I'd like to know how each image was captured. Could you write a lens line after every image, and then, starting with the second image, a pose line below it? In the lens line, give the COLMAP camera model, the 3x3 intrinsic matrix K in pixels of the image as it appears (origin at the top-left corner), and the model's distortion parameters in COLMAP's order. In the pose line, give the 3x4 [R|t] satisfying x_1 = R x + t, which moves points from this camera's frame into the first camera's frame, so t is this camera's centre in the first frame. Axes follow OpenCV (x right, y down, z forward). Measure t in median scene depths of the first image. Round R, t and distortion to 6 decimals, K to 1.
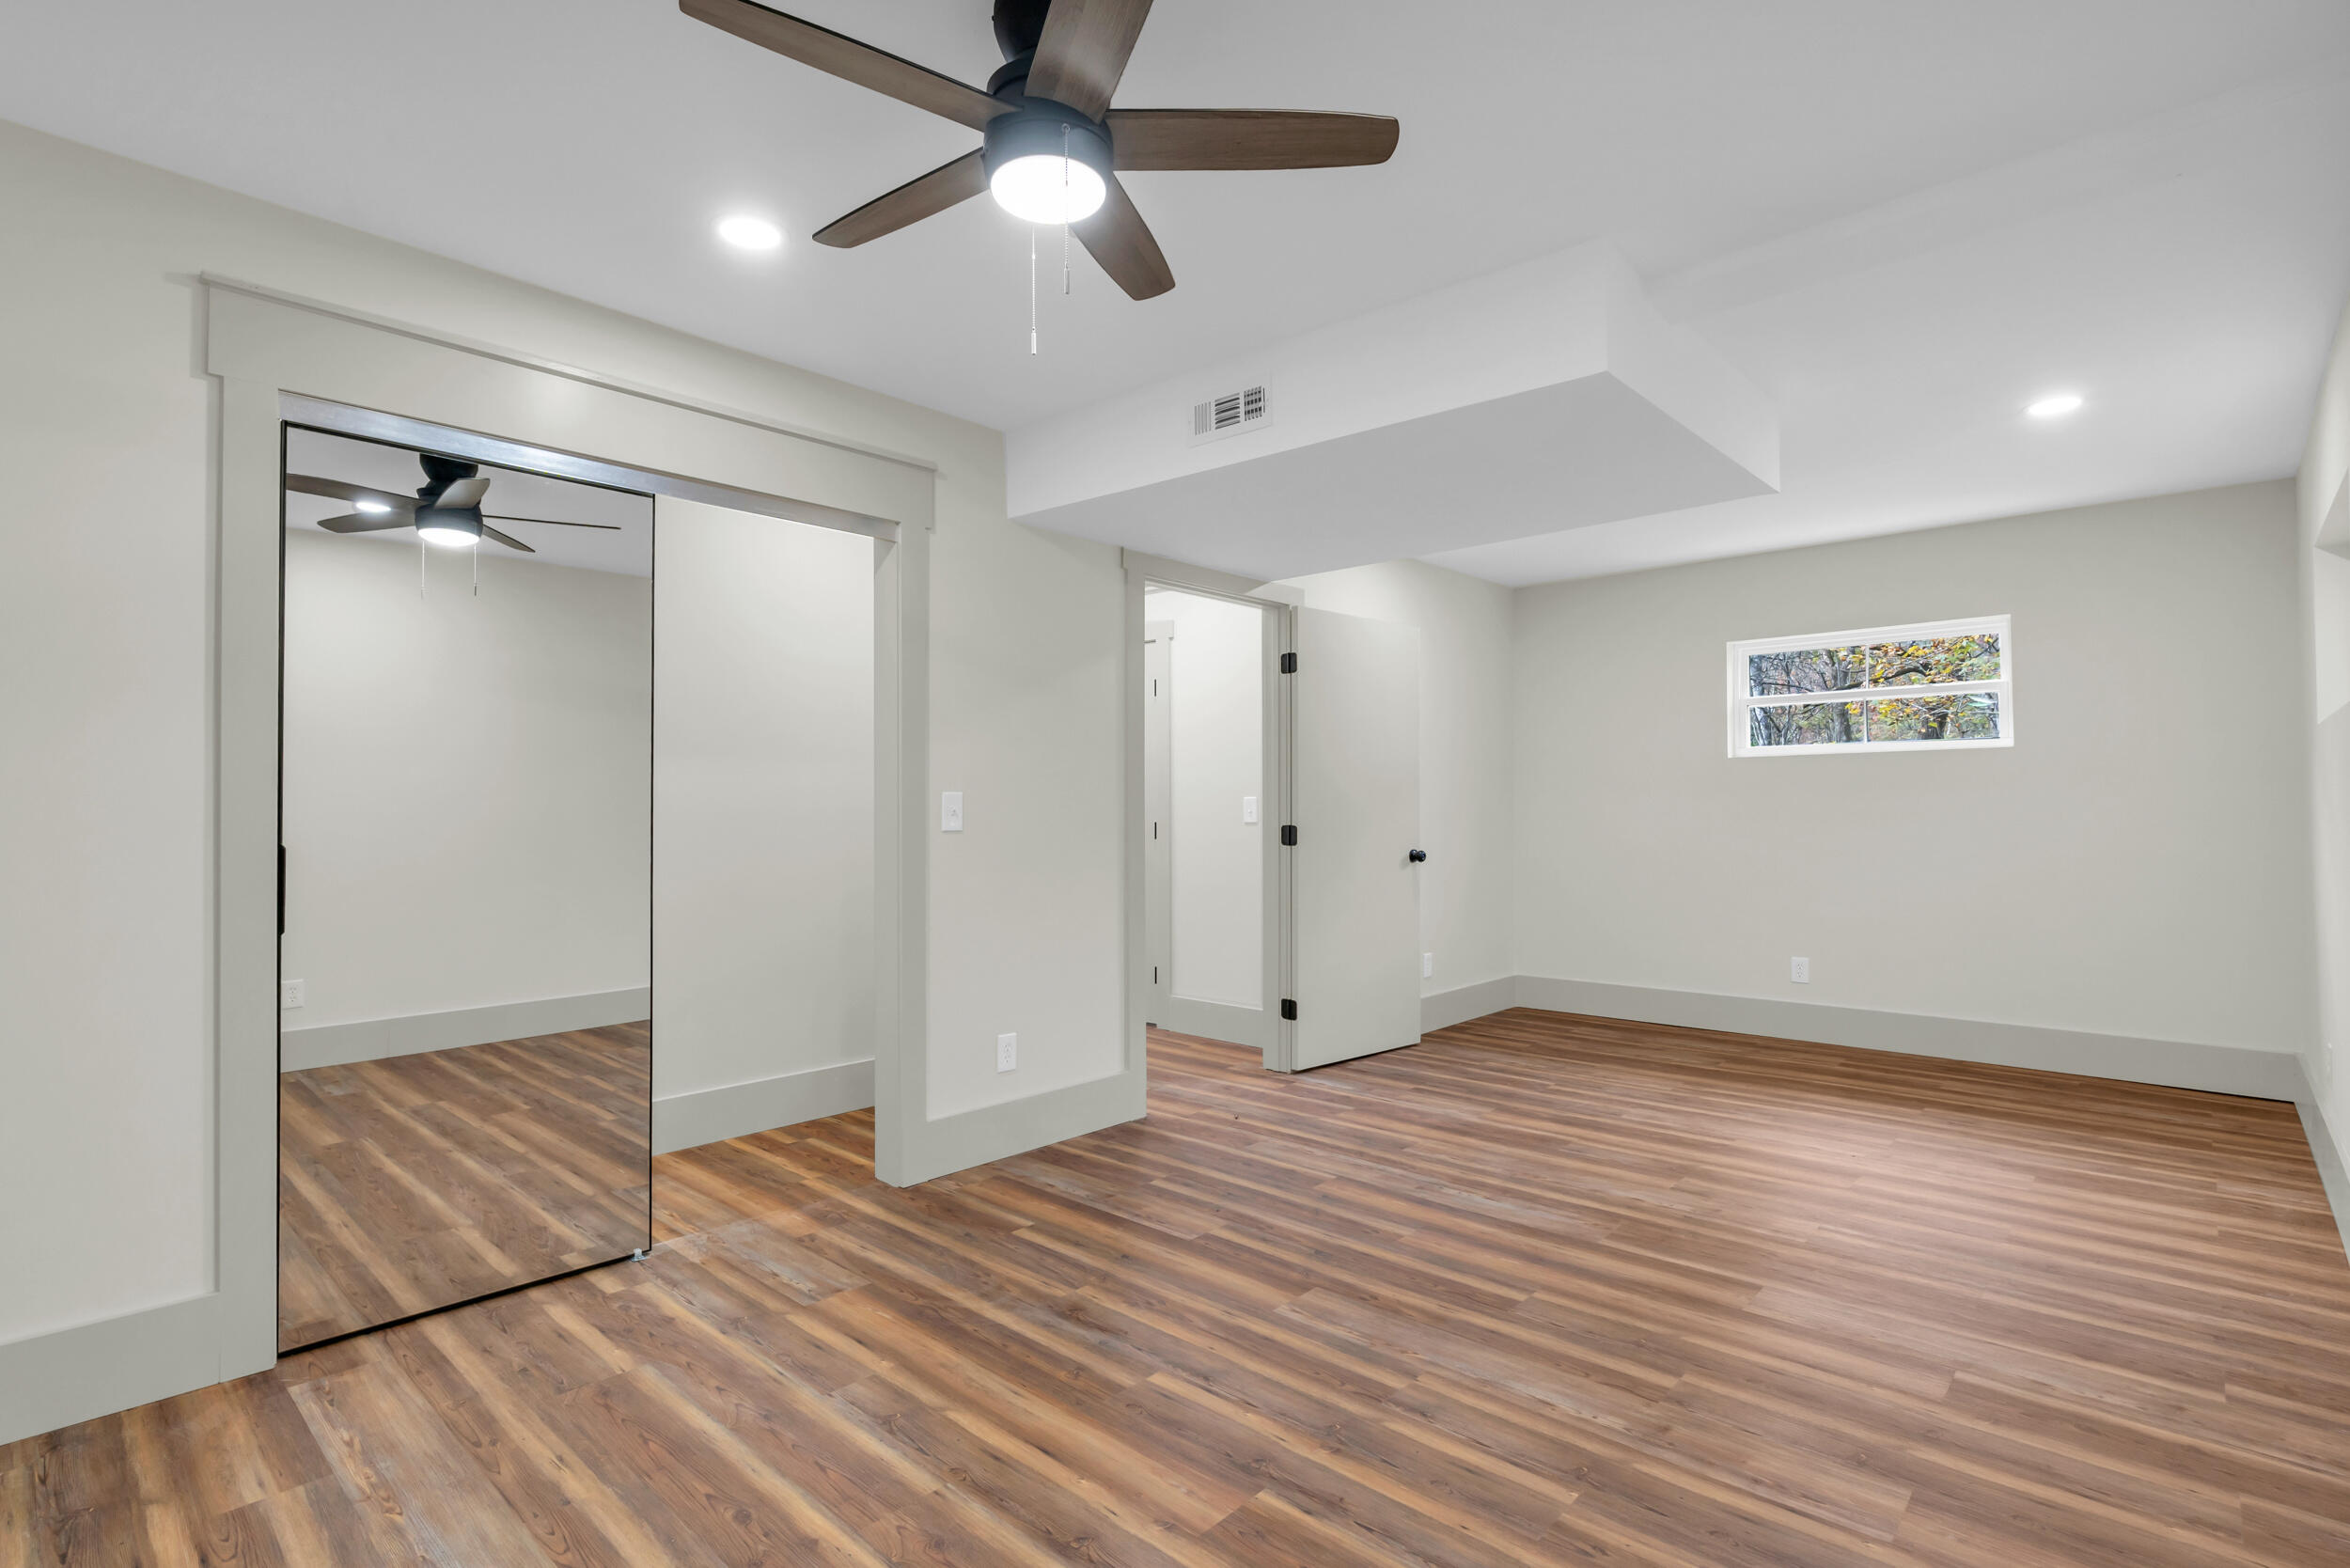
lens RADIAL K [[1118.2, 0, 1177.8], [0, 1118.2, 794.4], [0, 0, 1]] dist [-0.000559, 0.000332]
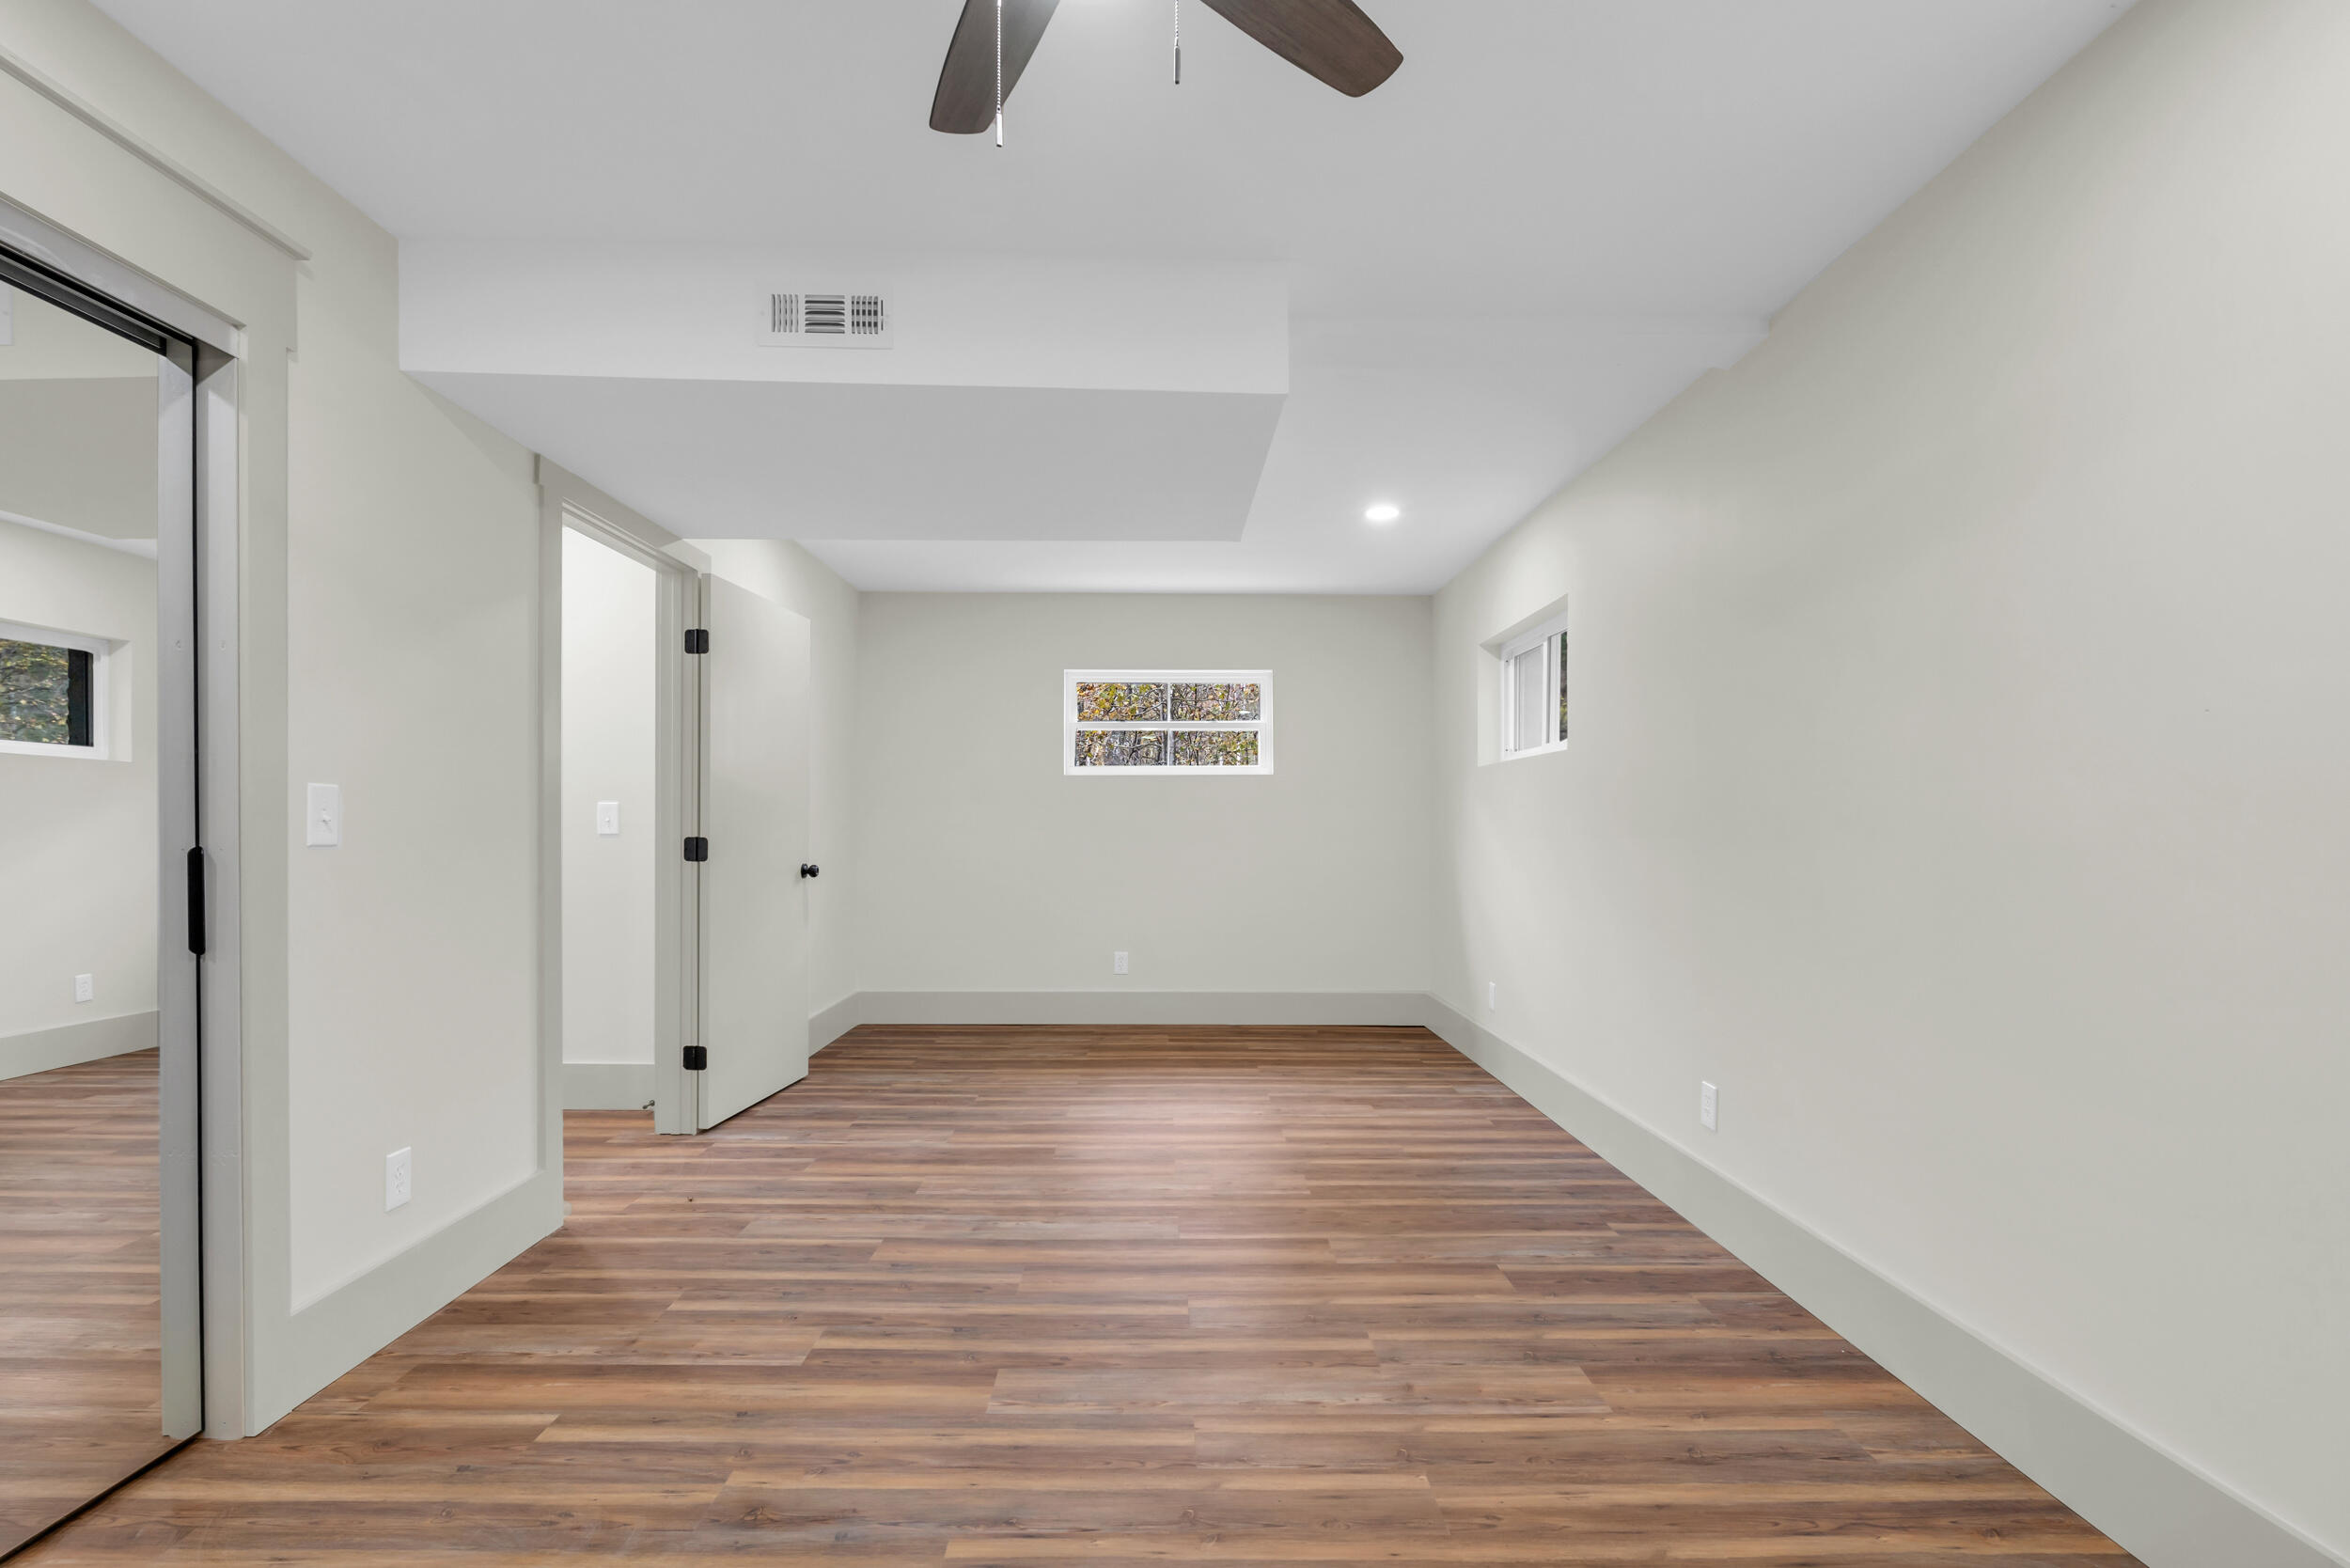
lens RADIAL K [[1095.9, 0, 1171.5], [0, 1095.9, 832.4], [0, 0, 1]] dist [-0.005039, 0.000325]
pose [[0.732452, 0.001847, 0.680816, -0.262722], [-0.016646, 0.999746, 0.015196, 0.008094], [-0.680615, -0.022464, 0.732297, 0.221132]]
